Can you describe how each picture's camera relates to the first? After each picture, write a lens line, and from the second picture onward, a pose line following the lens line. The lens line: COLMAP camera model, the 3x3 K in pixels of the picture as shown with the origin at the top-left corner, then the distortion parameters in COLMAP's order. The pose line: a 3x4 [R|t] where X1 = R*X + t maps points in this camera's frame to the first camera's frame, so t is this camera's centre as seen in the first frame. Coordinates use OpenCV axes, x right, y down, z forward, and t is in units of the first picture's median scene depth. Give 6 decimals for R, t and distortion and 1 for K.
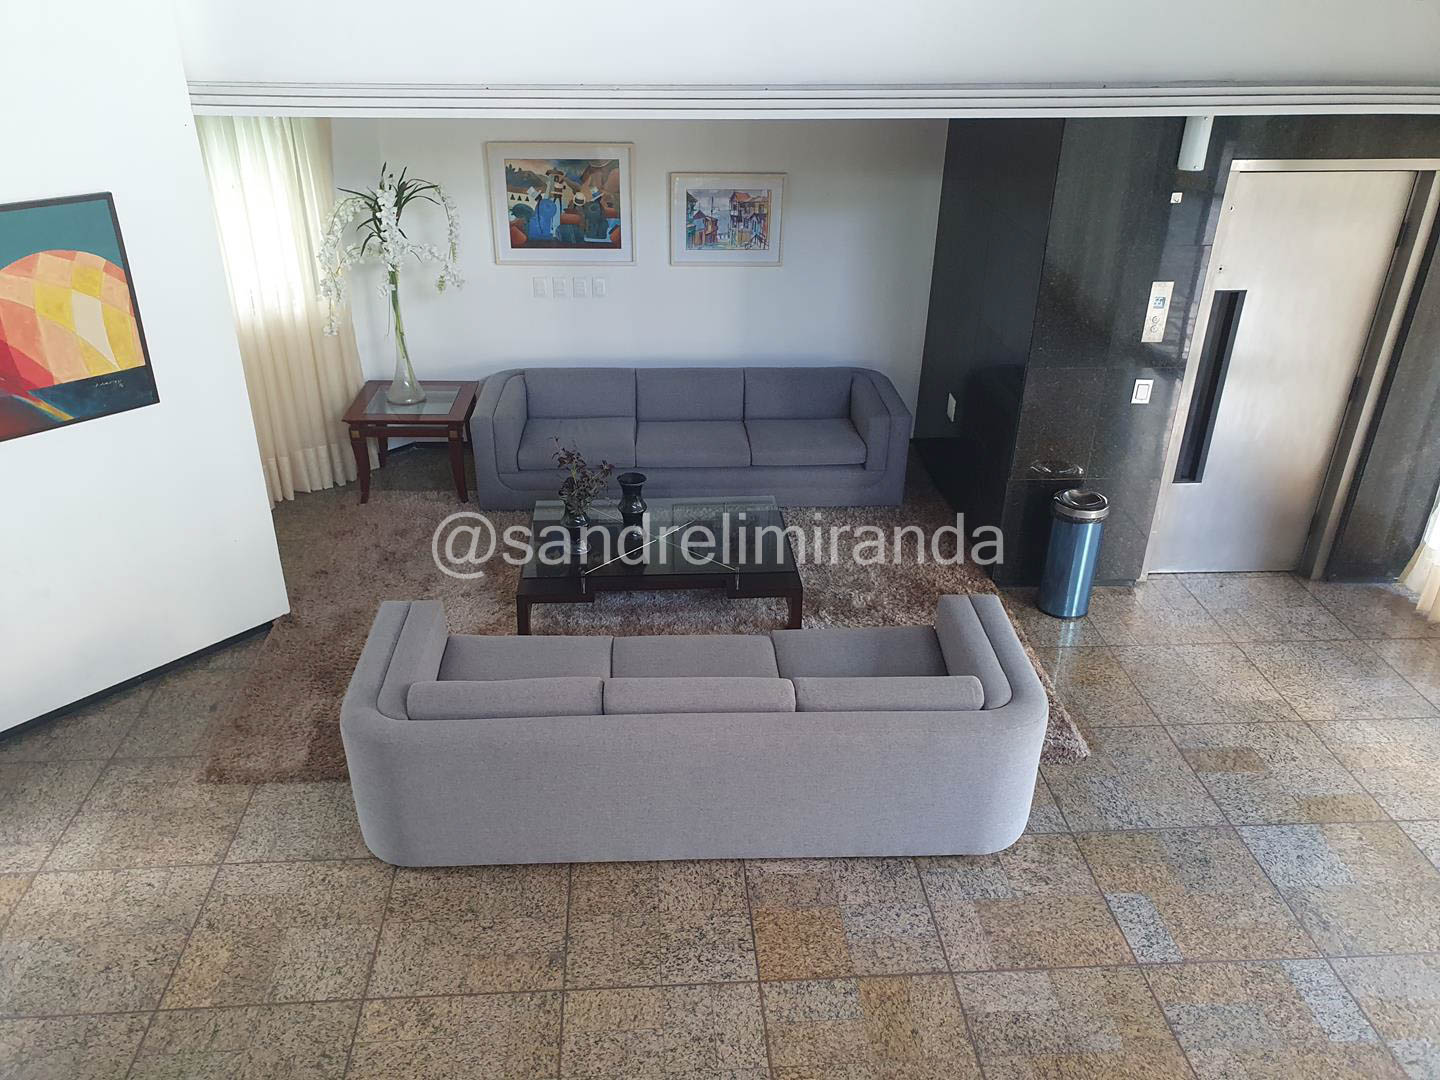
lens RADIAL K [[1107.6, 0, 659.6], [0, 1107.6, 540.0], [0, 0, 1]] dist [0.000455, -0.004125]
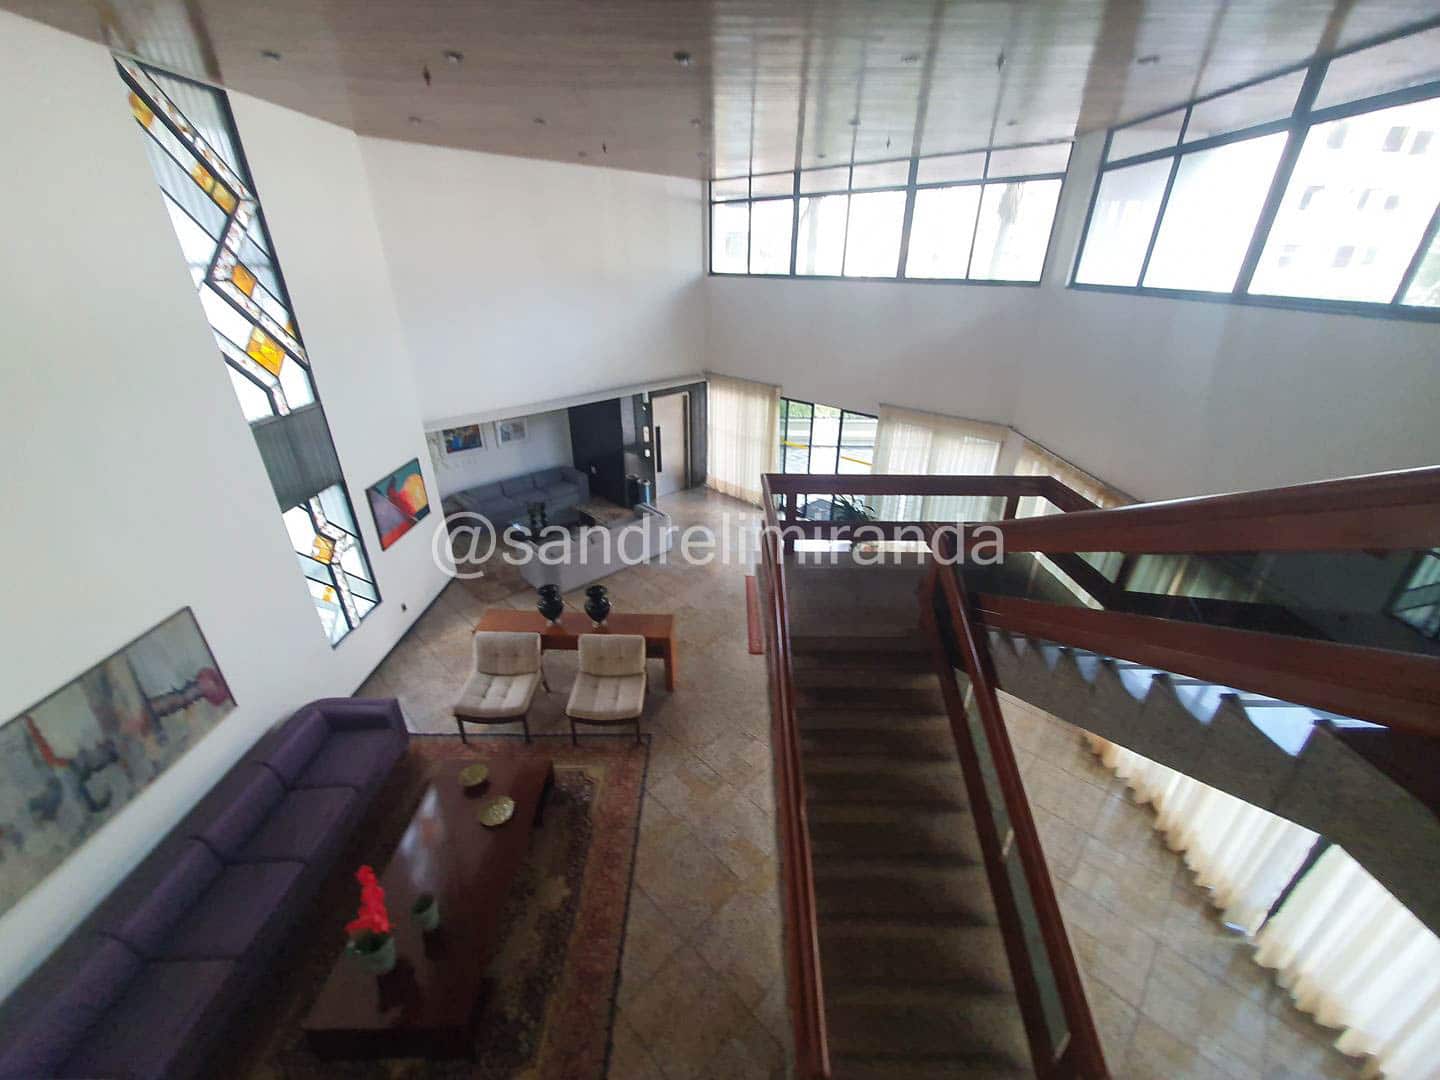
lens RADIAL K [[572.0, 0, 720.0], [0, 572.0, 540.0], [0, 0, 1]] dist [-0.001479, 0.000028]
pose [[0.733187, -0.301516, 0.609529, -0.747672], [0.318898, 0.944110, 0.083428, 0.080593], [-0.600617, 0.133209, 0.788362, -0.794967]]
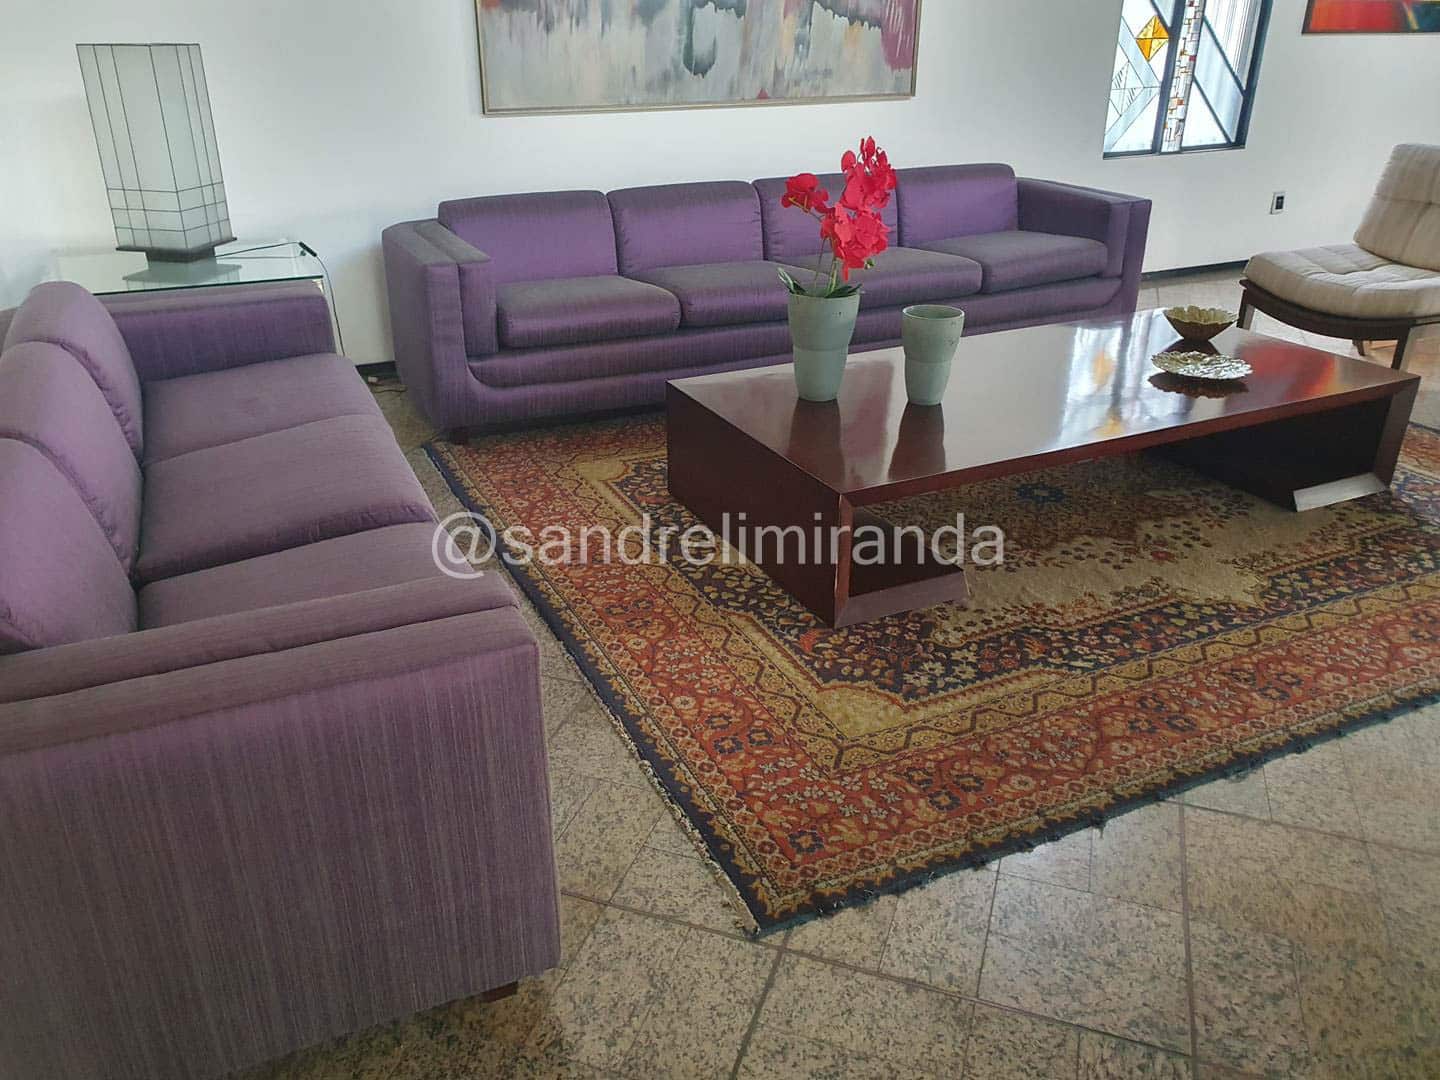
lens RADIAL K [[1107.6, 0, 659.6], [0, 1107.6, 540.0], [0, 0, 1]] dist [0.000455, -0.004125]
pose [[0.914568, 0.152572, -0.374550, -0.621397], [-0.171772, 0.984968, -0.018205, 0.590796], [0.366142, 0.080987, 0.927028, -0.527002]]
